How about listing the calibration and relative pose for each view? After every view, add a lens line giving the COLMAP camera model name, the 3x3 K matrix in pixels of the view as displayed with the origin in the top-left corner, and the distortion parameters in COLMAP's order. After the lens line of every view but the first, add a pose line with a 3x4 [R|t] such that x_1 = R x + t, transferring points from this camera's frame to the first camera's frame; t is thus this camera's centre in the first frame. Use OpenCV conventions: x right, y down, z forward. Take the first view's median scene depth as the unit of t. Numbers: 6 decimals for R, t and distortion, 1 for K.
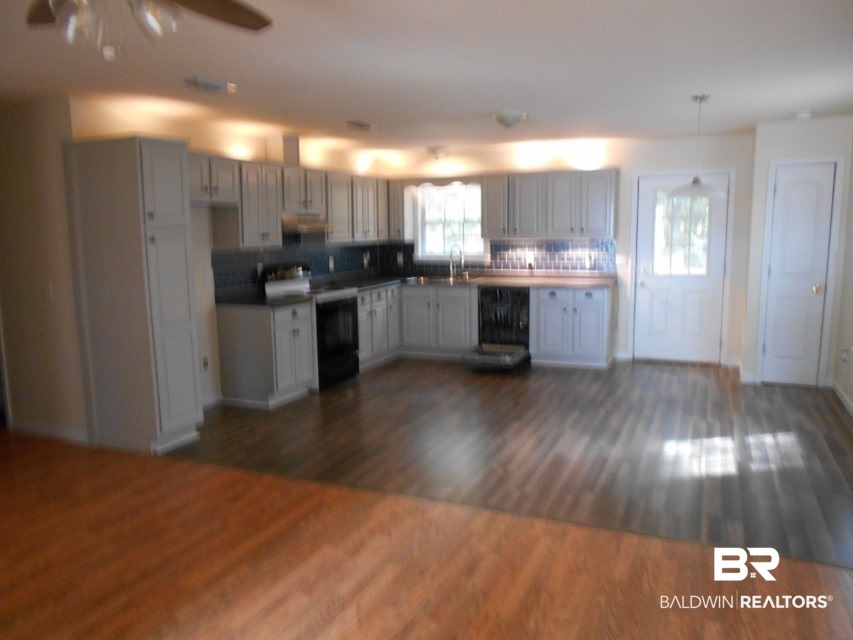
lens RADIAL K [[653.2, 0, 426.5], [0, 653.2, 320.0], [0, 0, 1]] dist [-0.004110, -0.000209]
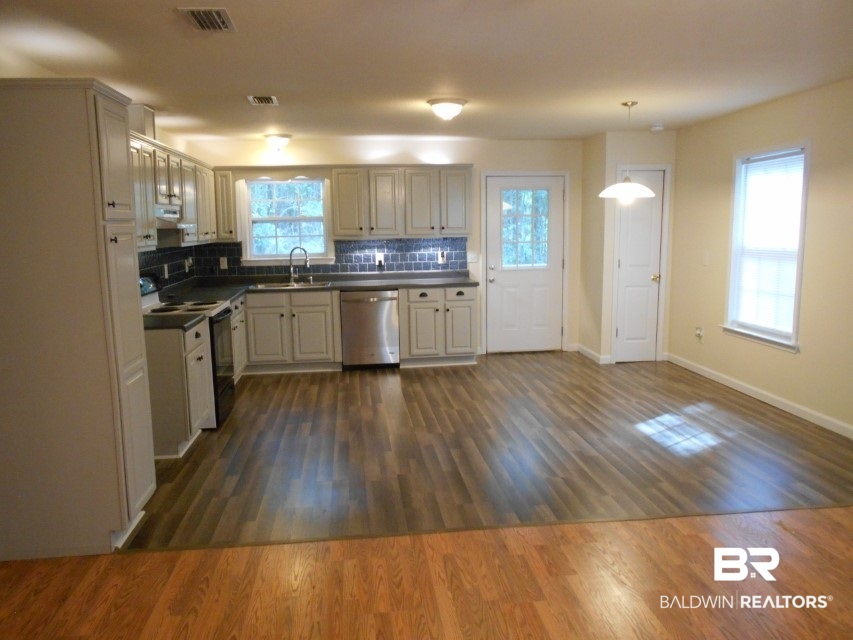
lens RADIAL K [[668.5, 0, 427.9], [0, 668.5, 291.9], [0, 0, 1]] dist [-0.005322, -0.001346]
pose [[0.859902, -0.048049, 0.508193, -0.278554], [0.073732, 0.996811, -0.030514, -0.012141], [-0.505106, 0.063709, 0.860702, 0.142224]]
